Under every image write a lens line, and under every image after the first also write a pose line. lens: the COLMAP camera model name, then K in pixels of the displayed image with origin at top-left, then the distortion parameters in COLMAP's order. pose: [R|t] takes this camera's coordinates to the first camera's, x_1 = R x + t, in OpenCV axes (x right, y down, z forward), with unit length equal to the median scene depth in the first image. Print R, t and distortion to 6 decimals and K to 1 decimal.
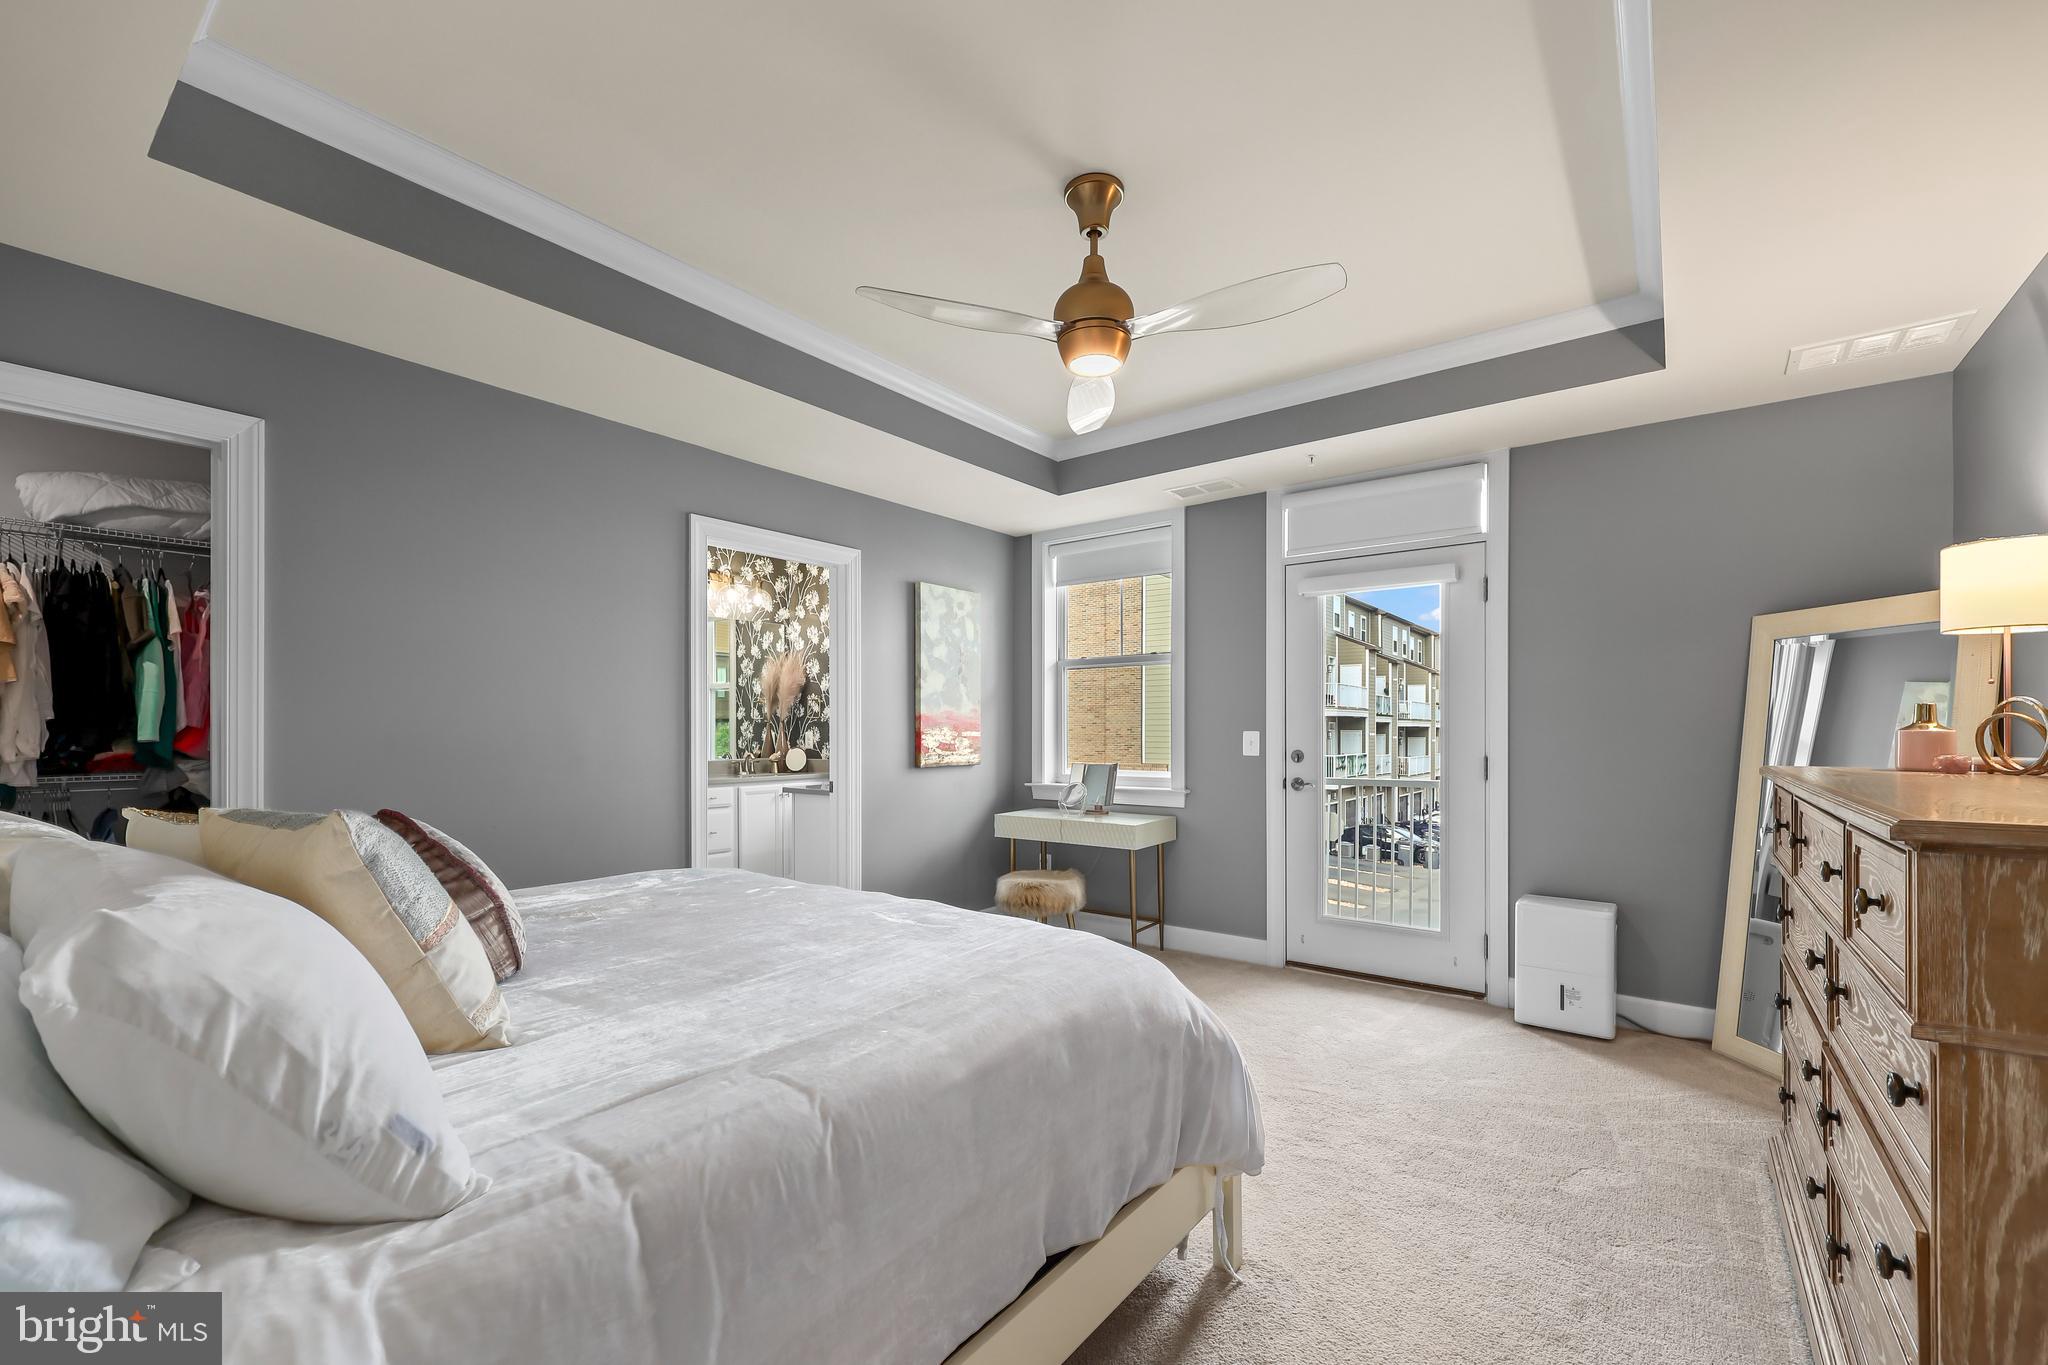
lens RADIAL K [[840.0, 0, 1018.6], [0, 840.0, 732.3], [0, 0, 1]] dist [0.001164, -0.000099]
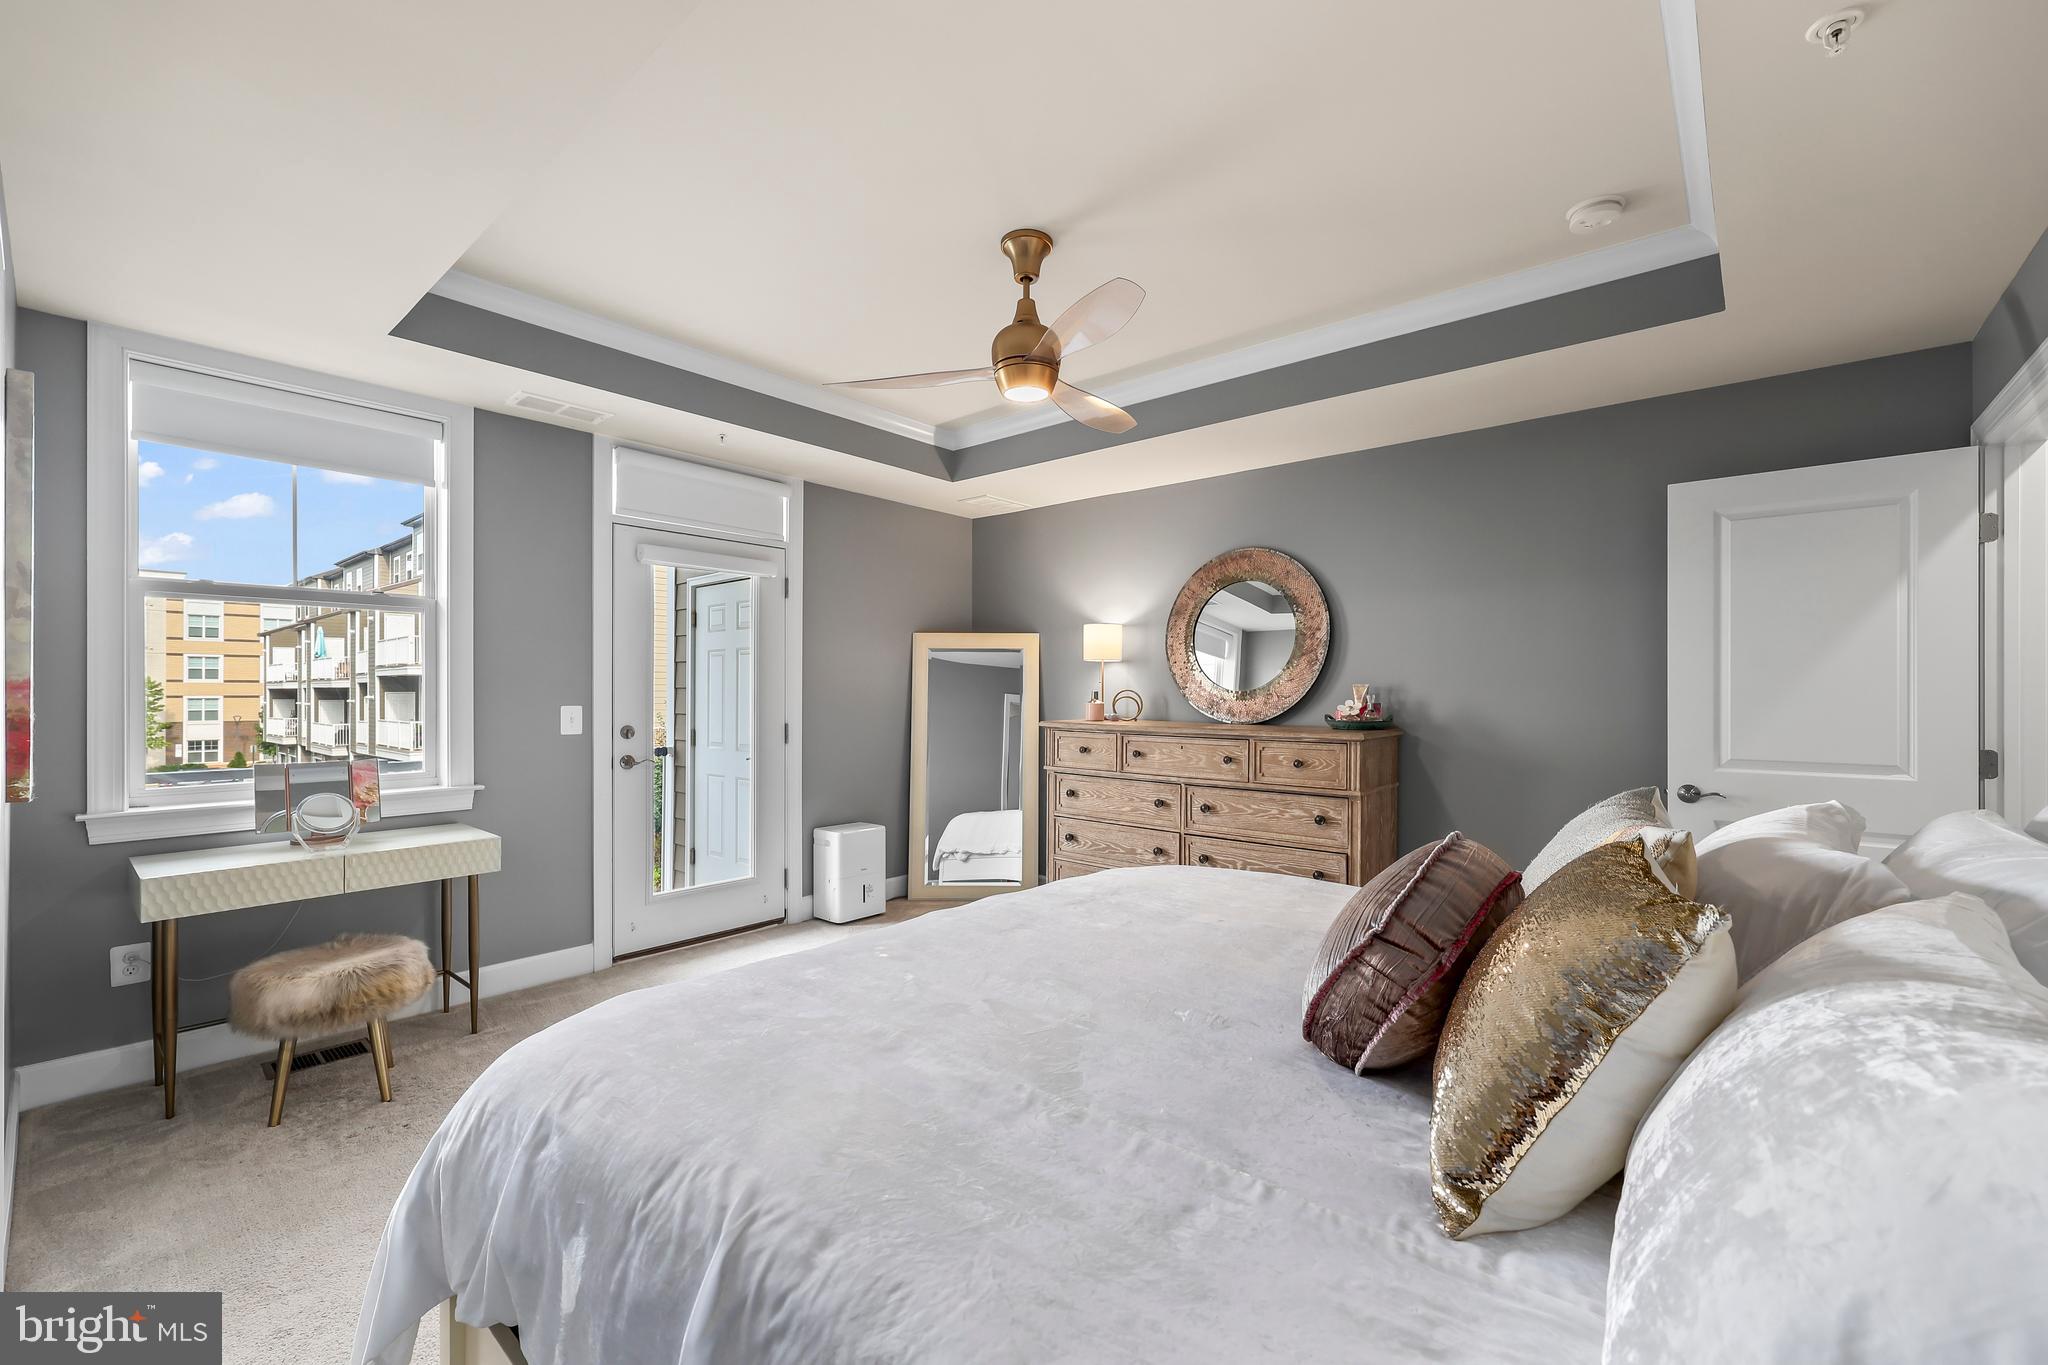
lens RADIAL K [[840.0, 0, 1039.2], [0, 840.0, 691.4], [0, 0, 1]] dist [0.001164, -0.000099]
pose [[0.046065, 0.001356, 0.998938, -0.568141], [0.002016, 0.999997, -0.001450, -0.014002], [-0.998936, 0.002080, 0.046063, 0.497089]]
